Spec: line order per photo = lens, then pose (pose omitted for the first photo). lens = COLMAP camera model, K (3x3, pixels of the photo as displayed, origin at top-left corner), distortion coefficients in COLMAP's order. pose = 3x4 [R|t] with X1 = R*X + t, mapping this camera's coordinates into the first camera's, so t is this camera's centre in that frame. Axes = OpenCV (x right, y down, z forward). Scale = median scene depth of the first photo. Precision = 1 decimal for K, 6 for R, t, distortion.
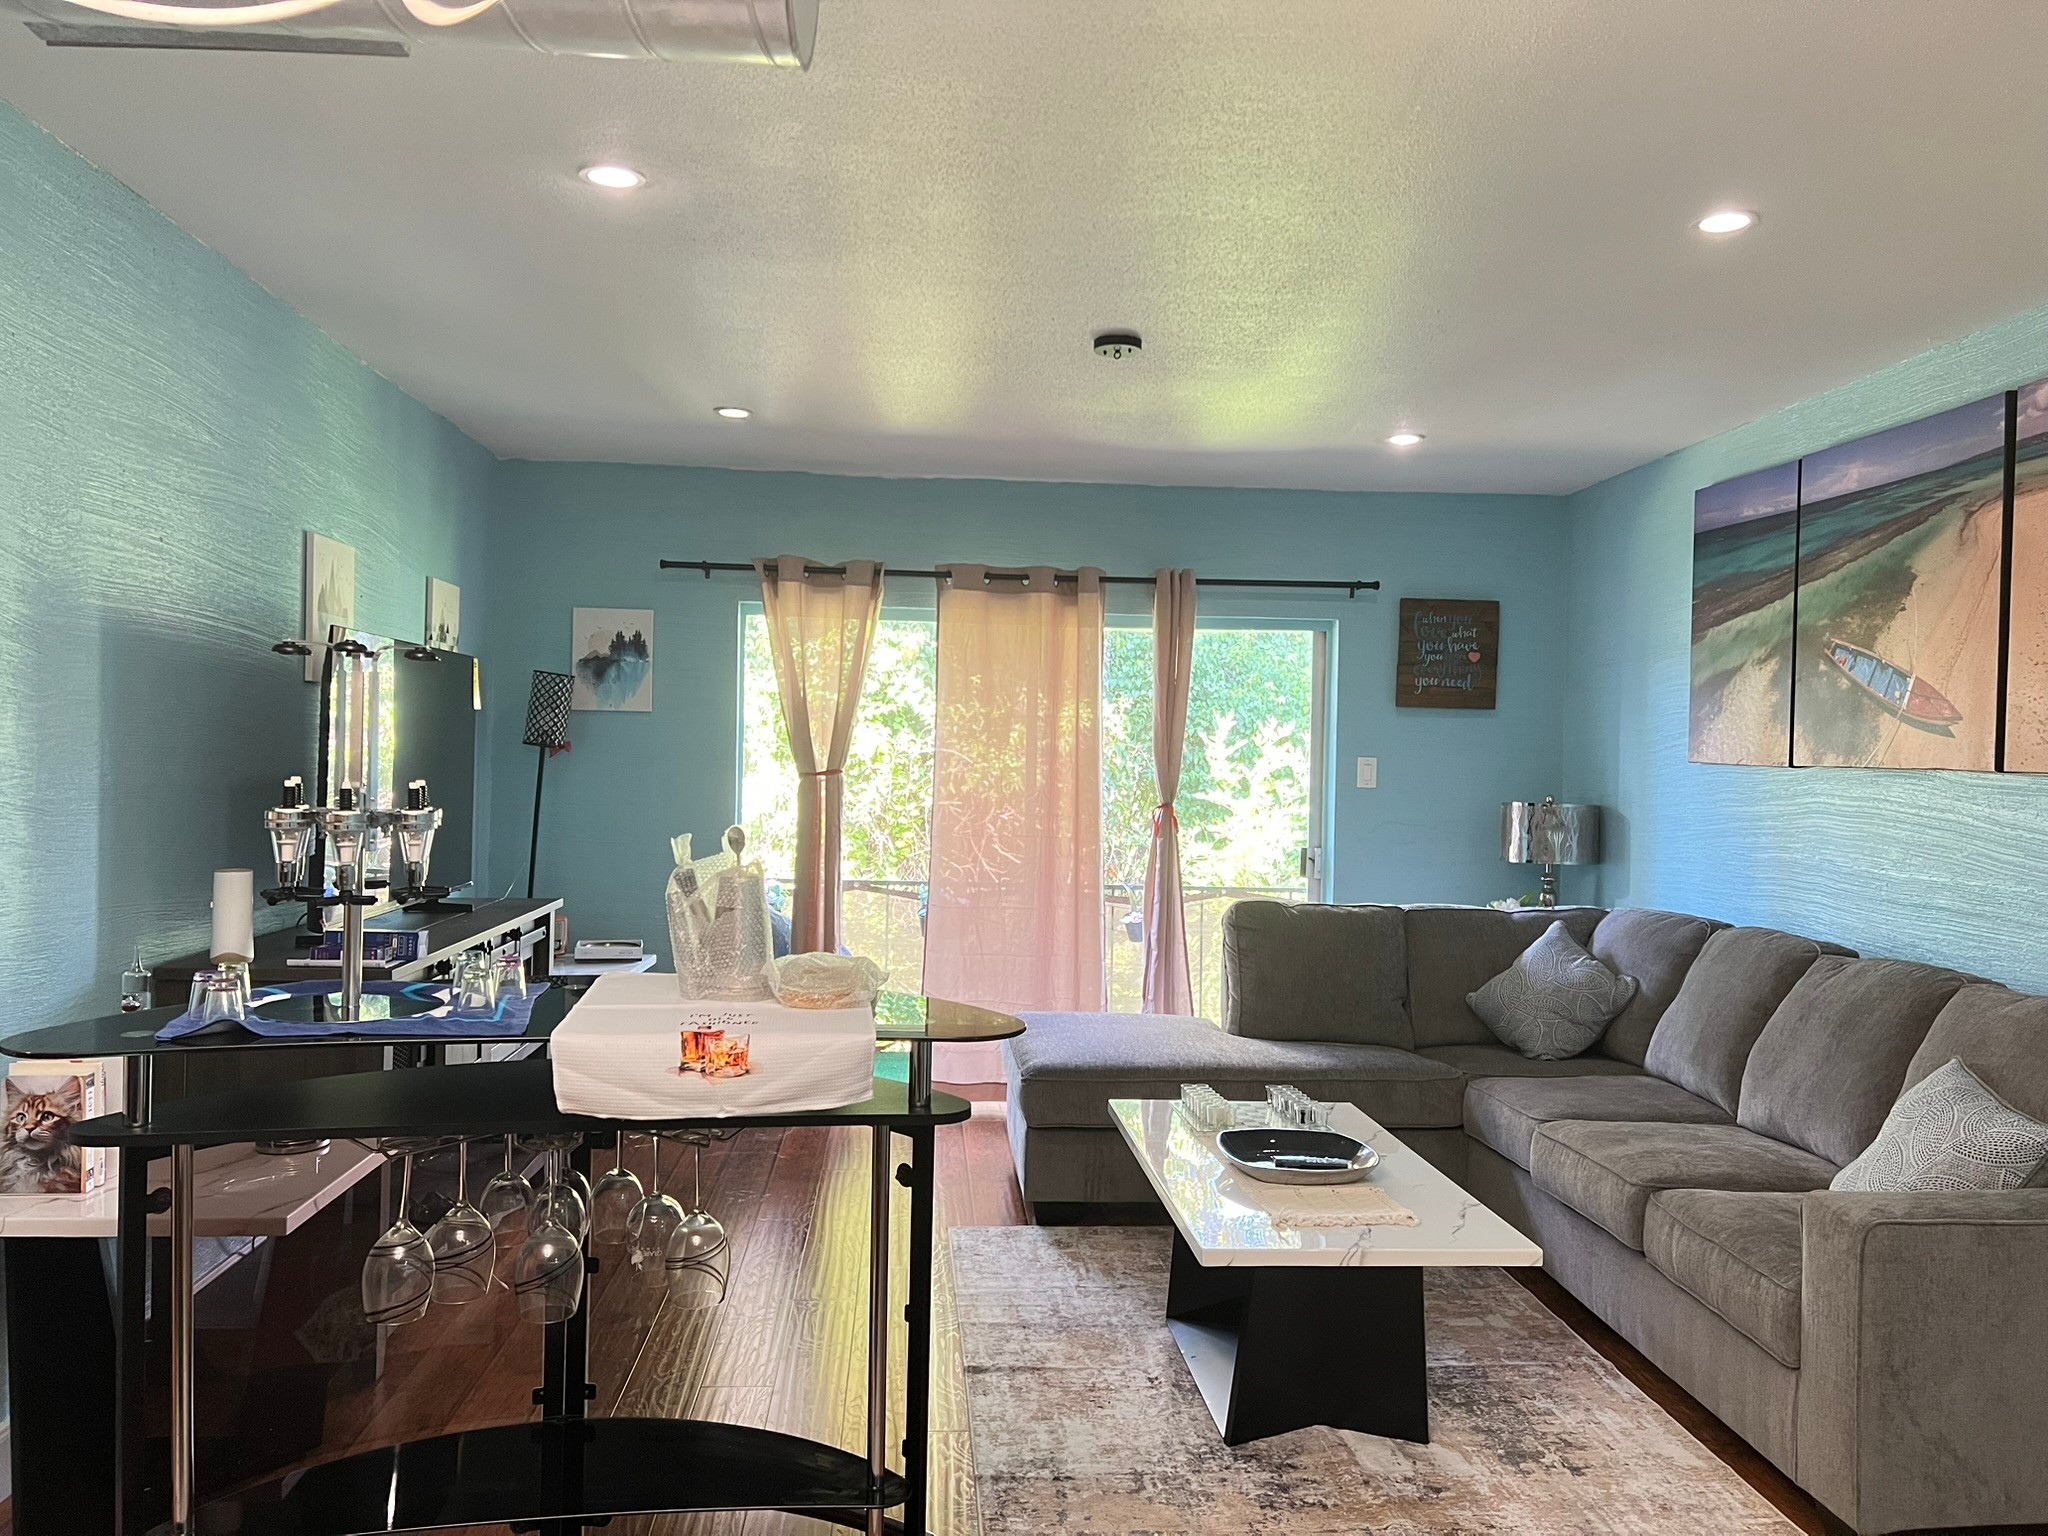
lens RADIAL K [[1550.6, 0, 1024.0], [0, 1550.6, 768.0], [0, 0, 1]] dist [0.046559, -0.000789]
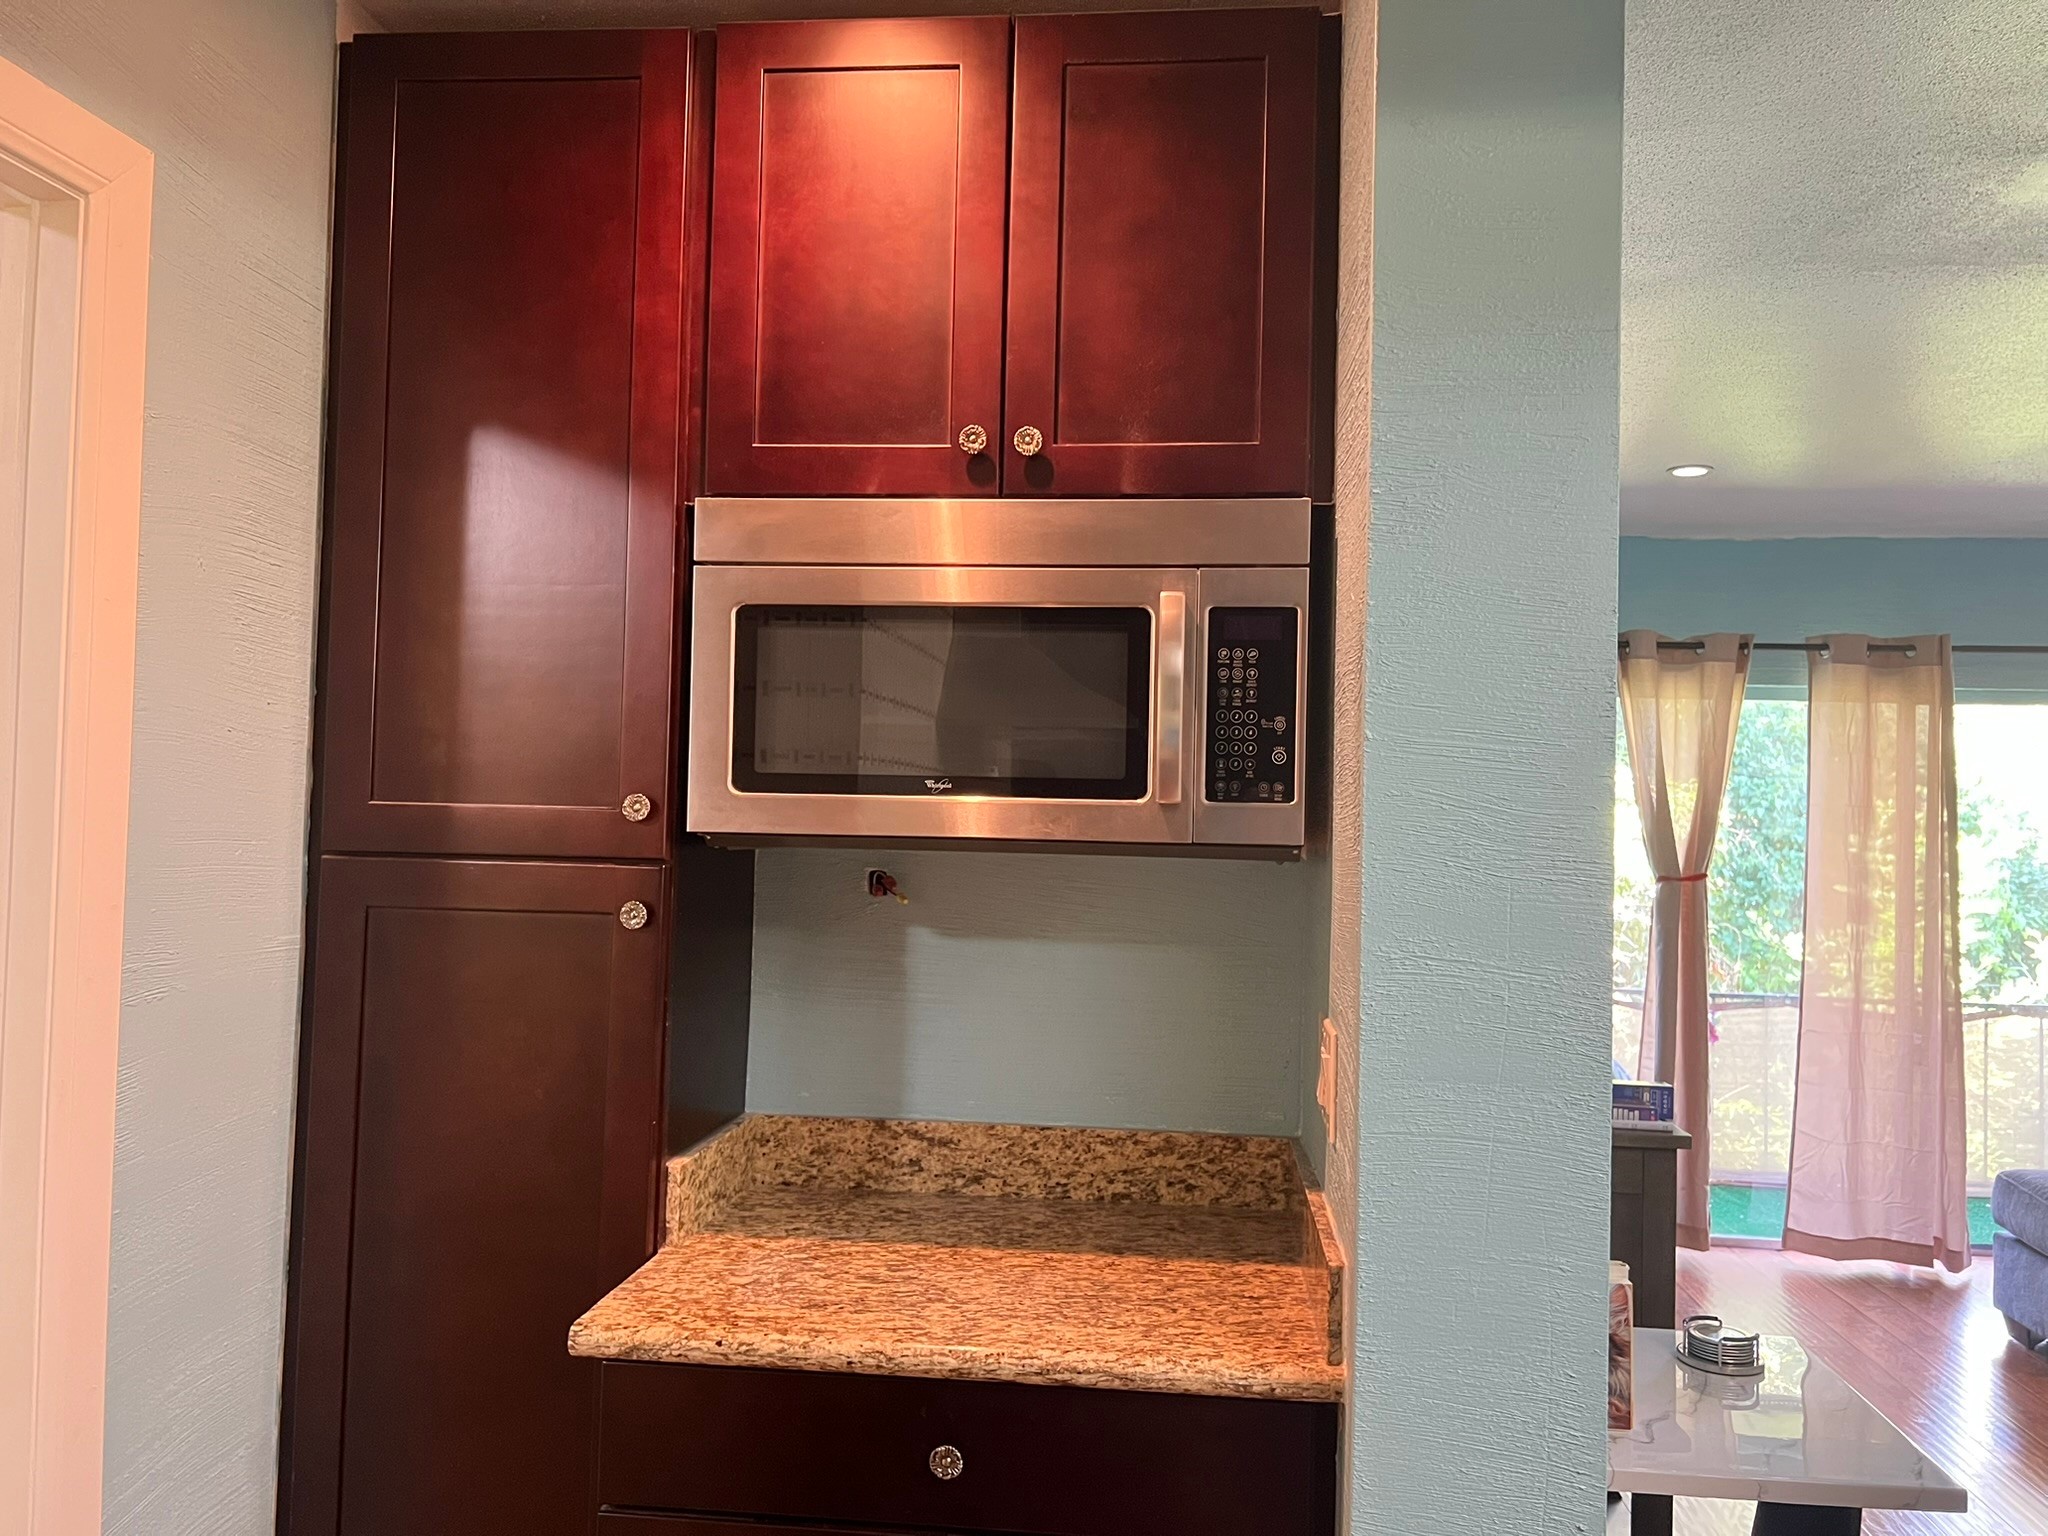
lens RADIAL K [[1550.6, 0, 1024.0], [0, 1550.6, 768.0], [0, 0, 1]] dist [0.046559, -0.000789]
pose [[0.981883, -0.000275, -0.189489, -0.326137], [-0.007916, 0.999066, -0.042468, -0.016055], [0.189324, 0.043199, 0.980964, 0.054210]]
